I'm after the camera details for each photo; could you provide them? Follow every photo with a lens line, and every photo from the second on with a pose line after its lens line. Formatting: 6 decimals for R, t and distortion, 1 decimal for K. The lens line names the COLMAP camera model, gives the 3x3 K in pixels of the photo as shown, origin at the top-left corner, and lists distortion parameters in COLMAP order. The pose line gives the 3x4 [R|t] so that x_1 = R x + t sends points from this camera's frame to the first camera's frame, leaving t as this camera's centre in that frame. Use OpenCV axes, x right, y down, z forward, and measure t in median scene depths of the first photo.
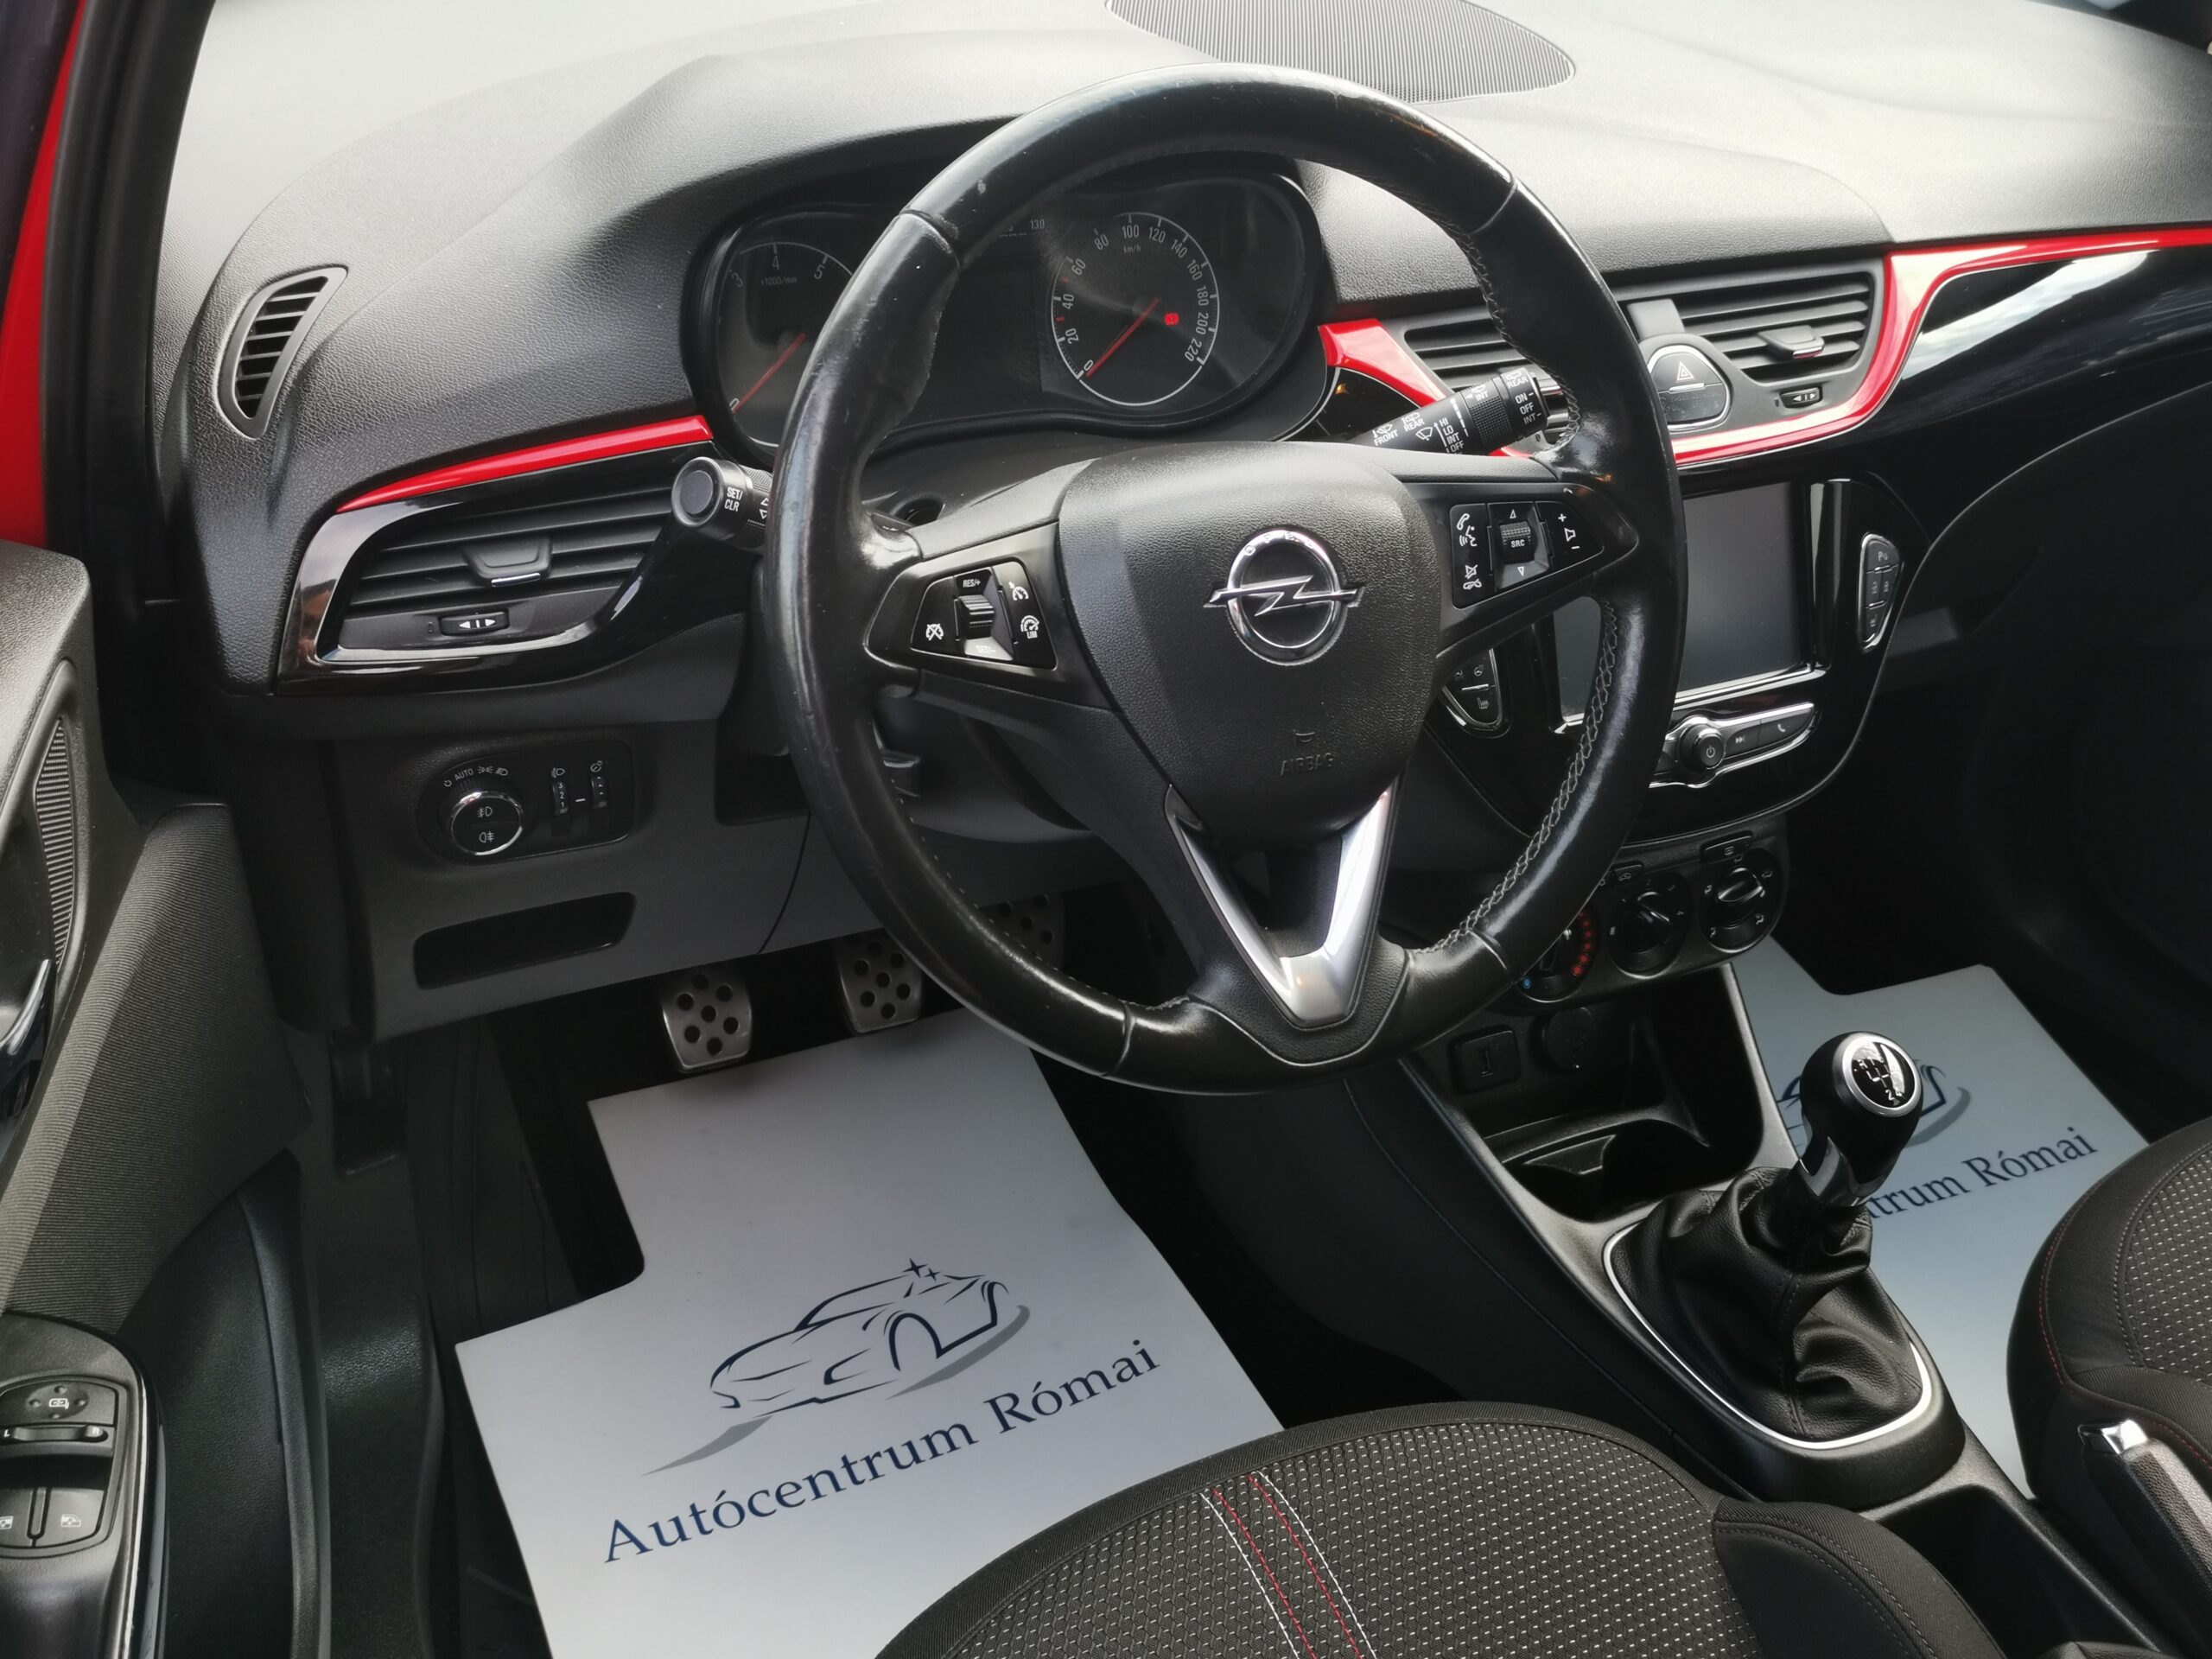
lens RADIAL K [[2441.2, 0, 1097.5], [0, 2441.2, 812.2], [0, 0, 1]] dist [0.044768, 0.000000]
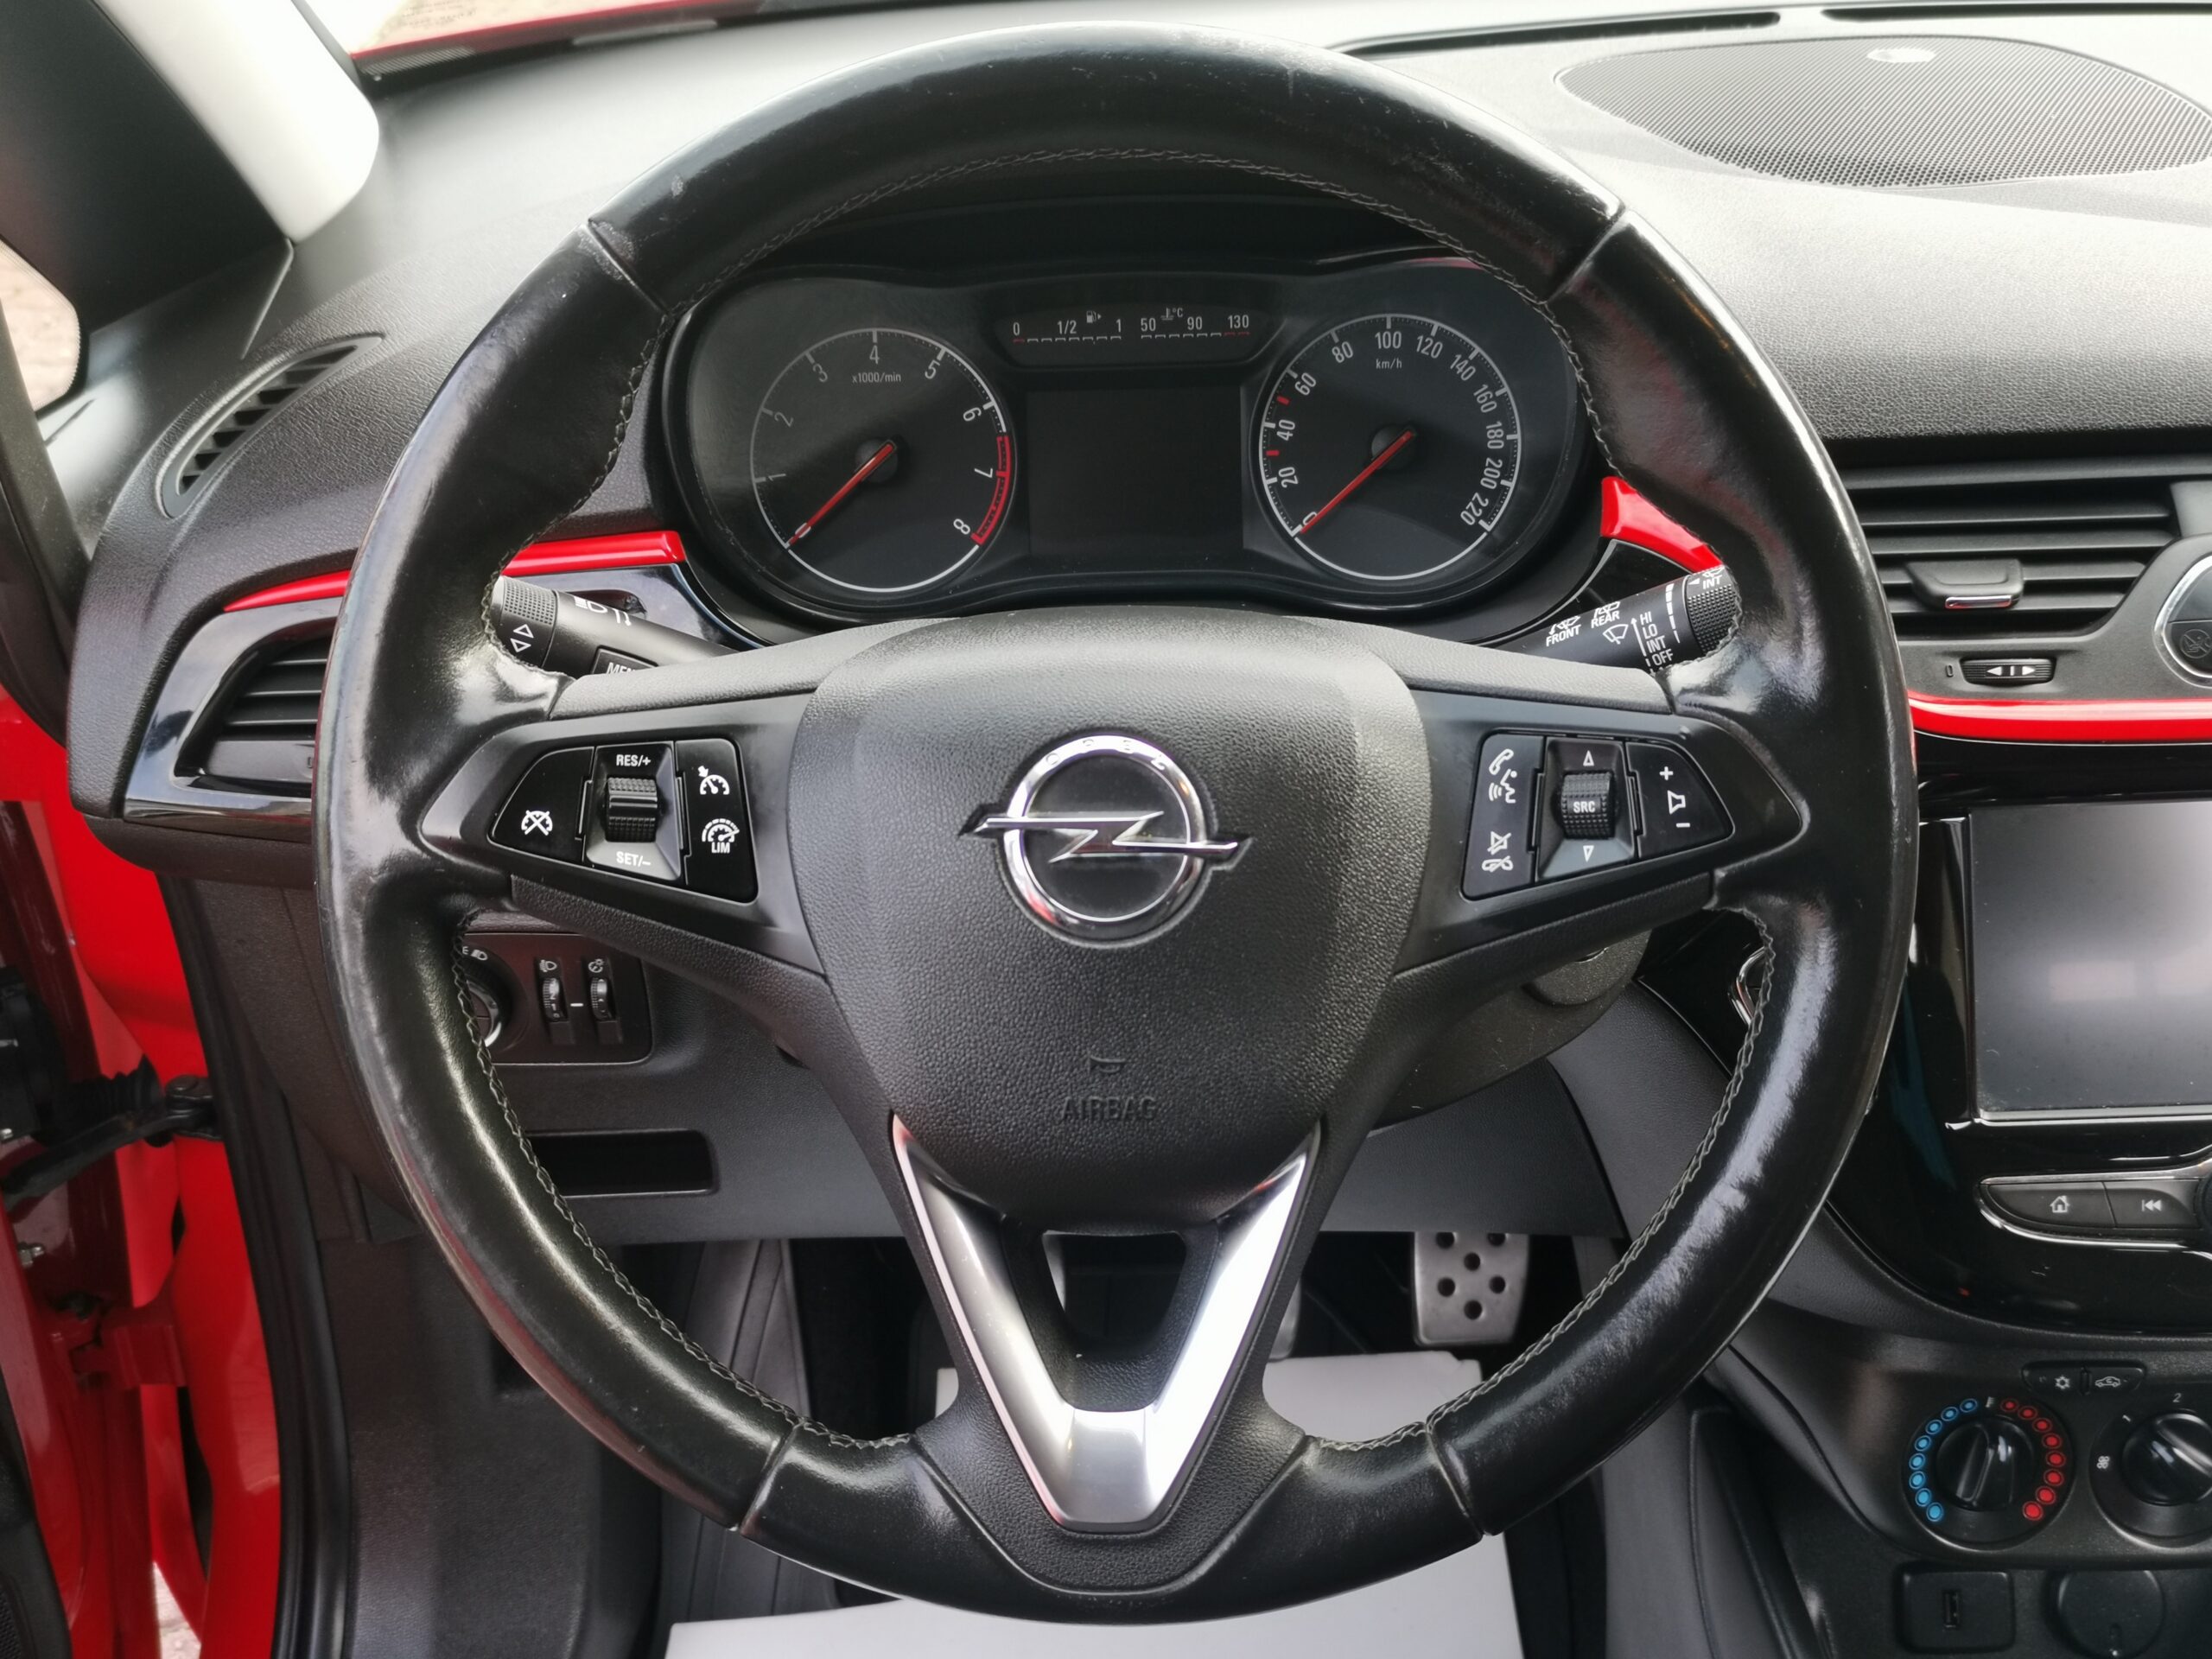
lens RADIAL K [[2441.2, 0, 1101.1], [0, 2441.2, 827.2], [0, 0, 1]] dist [0.044768, 0.000000]
pose [[0.887413, 0.116972, -0.445887, 0.329069], [-0.156038, 0.986393, -0.051783, -0.053758], [0.433763, 0.115528, 0.893590, 0.399358]]
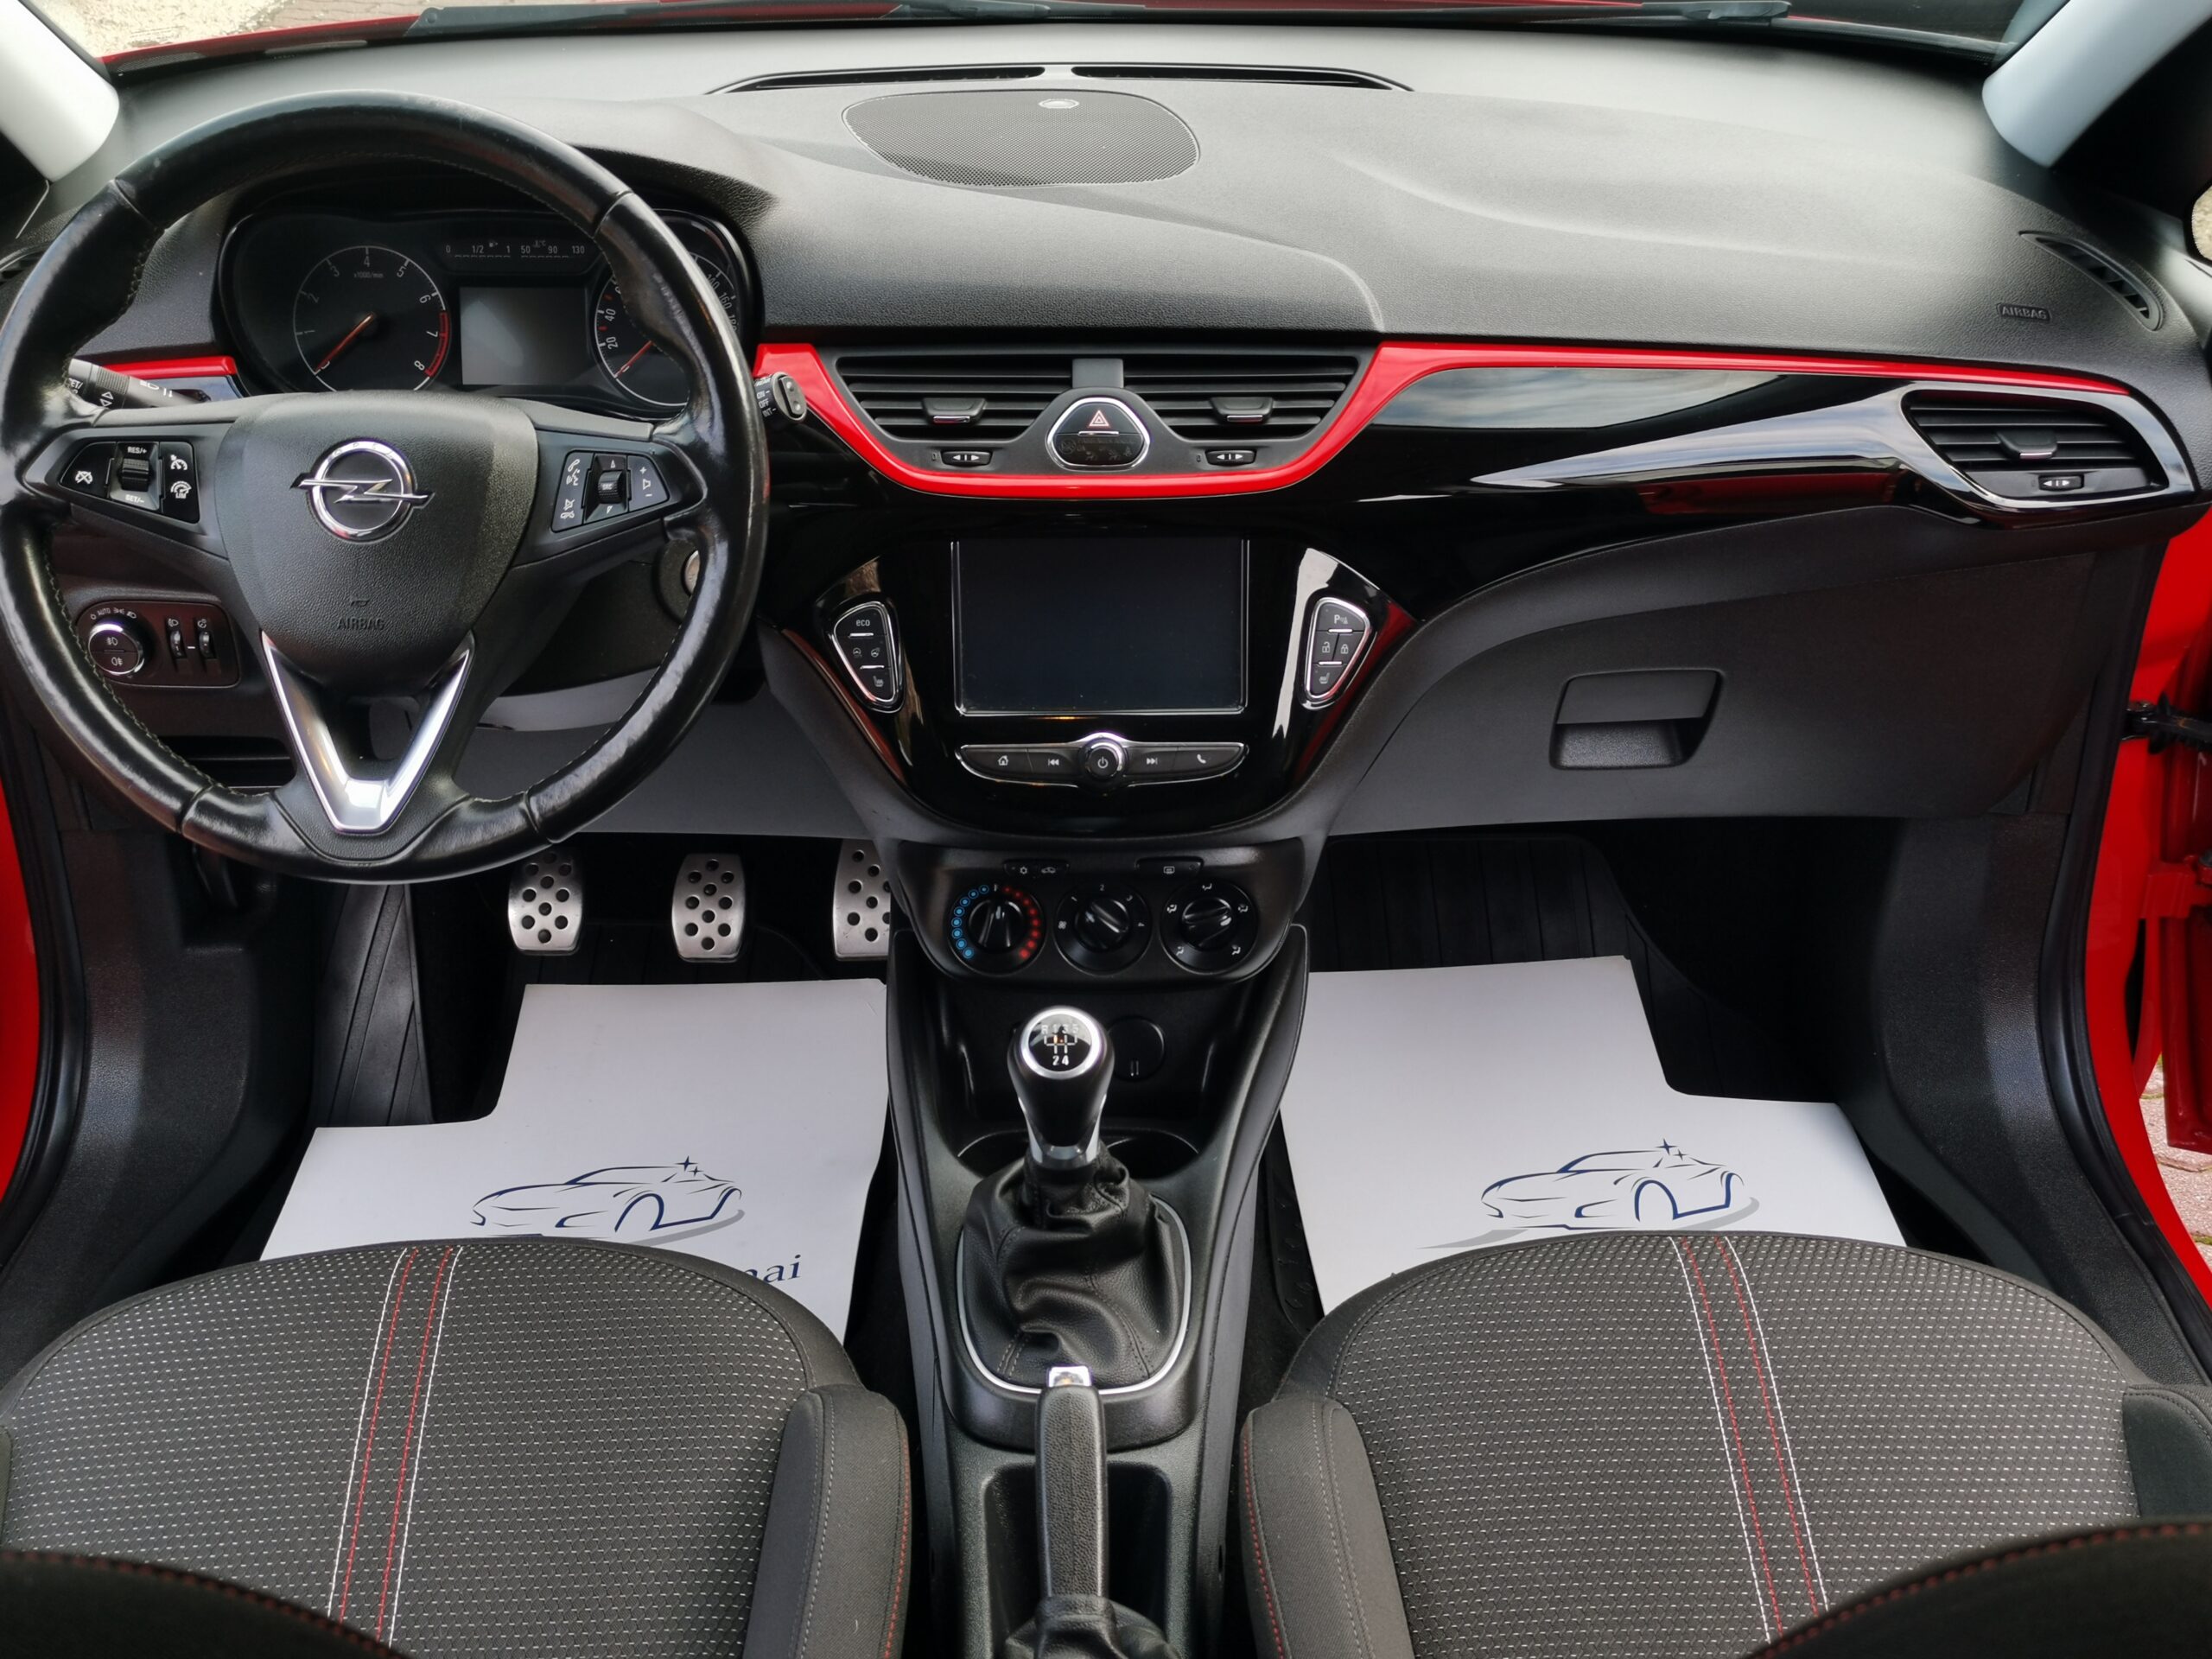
lens RADIAL K [[2441.2, 0, 1121.3], [0, 2441.2, 823.1], [0, 0, 1]] dist [0.044768, 0.000000]
pose [[0.893636, 0.147330, -0.423921, 0.932659], [-0.182202, 0.982334, -0.042683, 0.061013], [0.410144, 0.115383, 0.904693, 0.007813]]
